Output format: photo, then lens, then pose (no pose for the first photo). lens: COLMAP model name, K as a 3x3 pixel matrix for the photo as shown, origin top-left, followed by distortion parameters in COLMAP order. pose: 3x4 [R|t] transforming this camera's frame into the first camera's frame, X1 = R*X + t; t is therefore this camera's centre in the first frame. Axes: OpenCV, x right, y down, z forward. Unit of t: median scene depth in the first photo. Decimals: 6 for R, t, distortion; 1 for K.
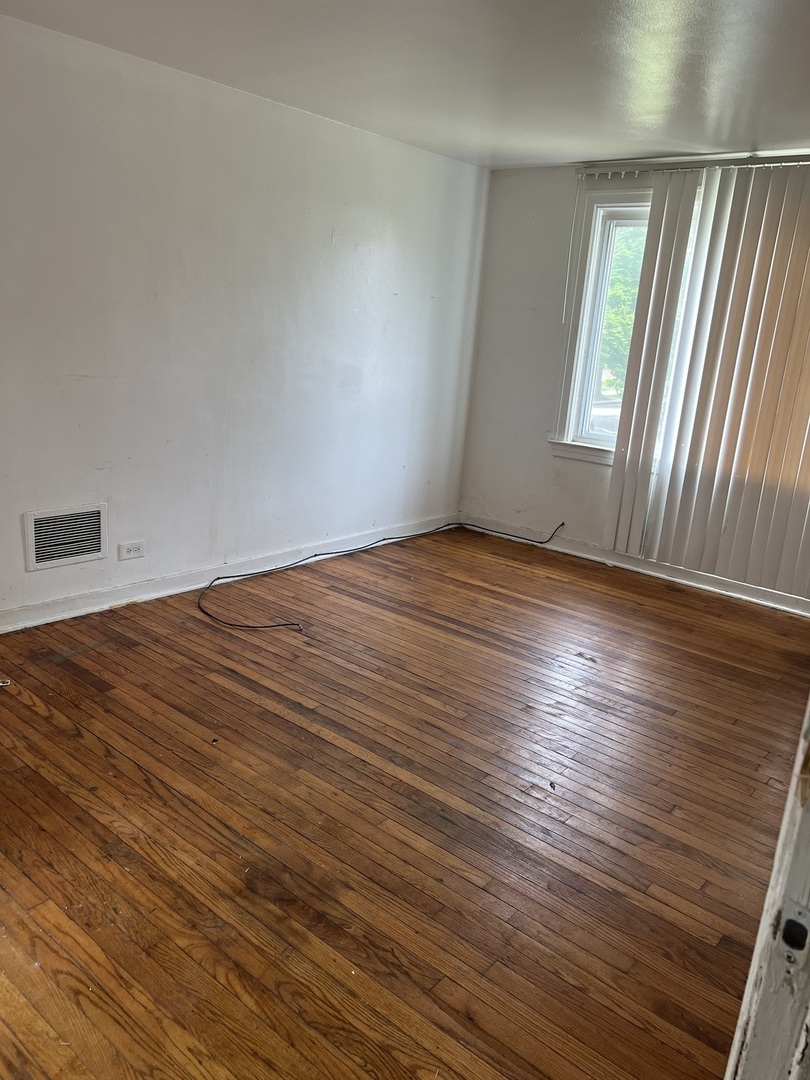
lens RADIAL K [[812.3, 0, 409.9], [0, 812.3, 544.2], [0, 0, 1]] dist [0.042646, -0.034580]
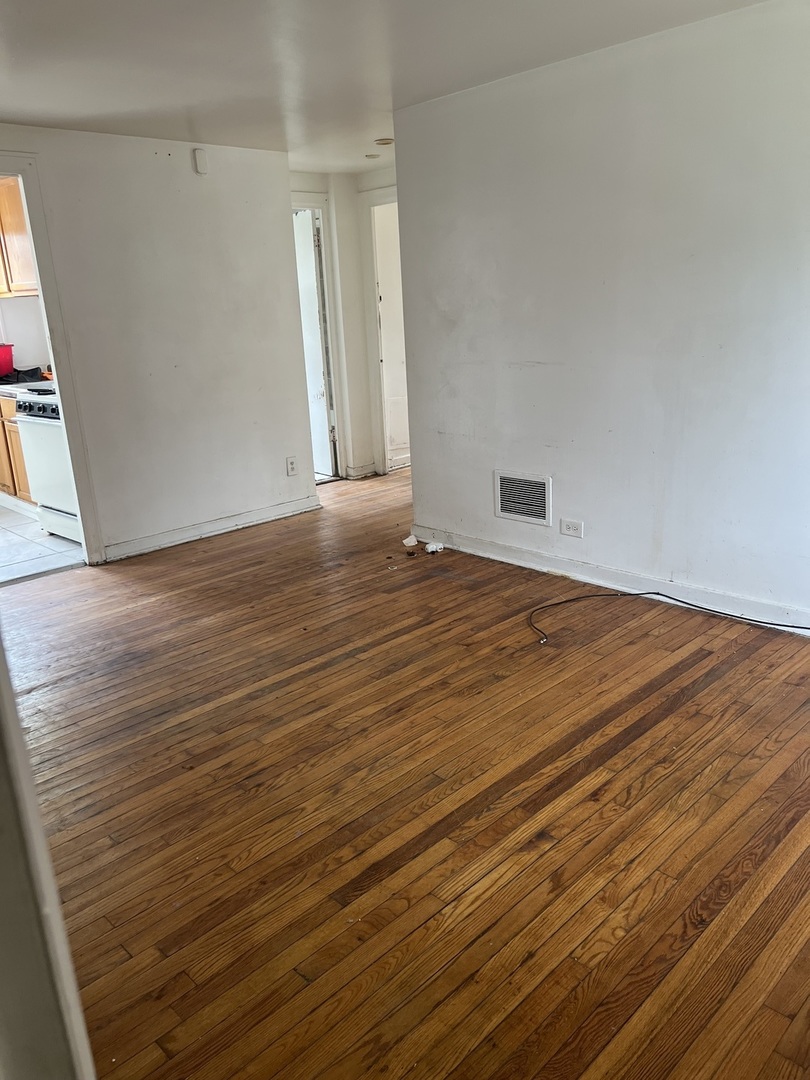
lens RADIAL K [[812.3, 0, 397.0], [0, 812.3, 541.9], [0, 0, 1]] dist [0.042646, -0.034580]
pose [[-0.114845, 0.208696, -0.971214, 0.768302], [-0.224860, 0.946845, 0.230049, -0.179792], [0.967599, 0.244807, -0.061813, 0.909032]]
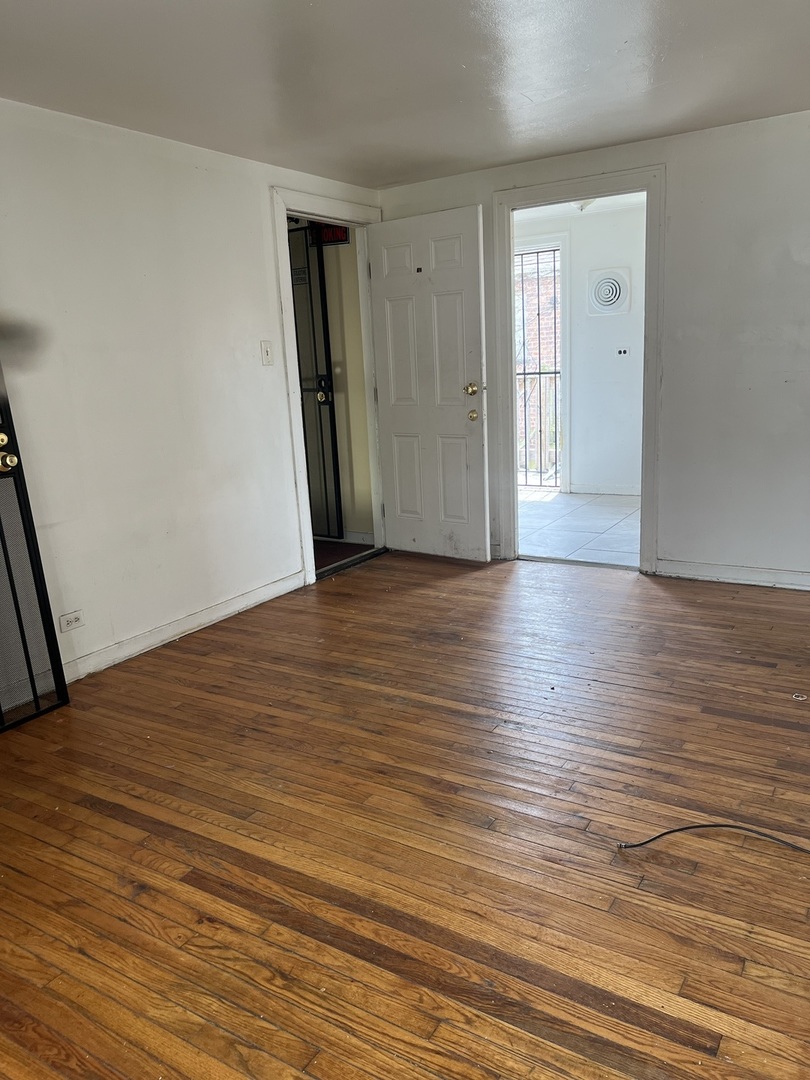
lens RADIAL K [[812.3, 0, 395.4], [0, 812.3, 536.2], [0, 0, 1]] dist [0.042646, -0.034580]
pose [[-0.991772, -0.000334, -0.128014, 0.105978], [-0.059967, 0.884703, 0.462281, -0.370237], [0.113100, 0.466154, -0.877444, 1.452386]]
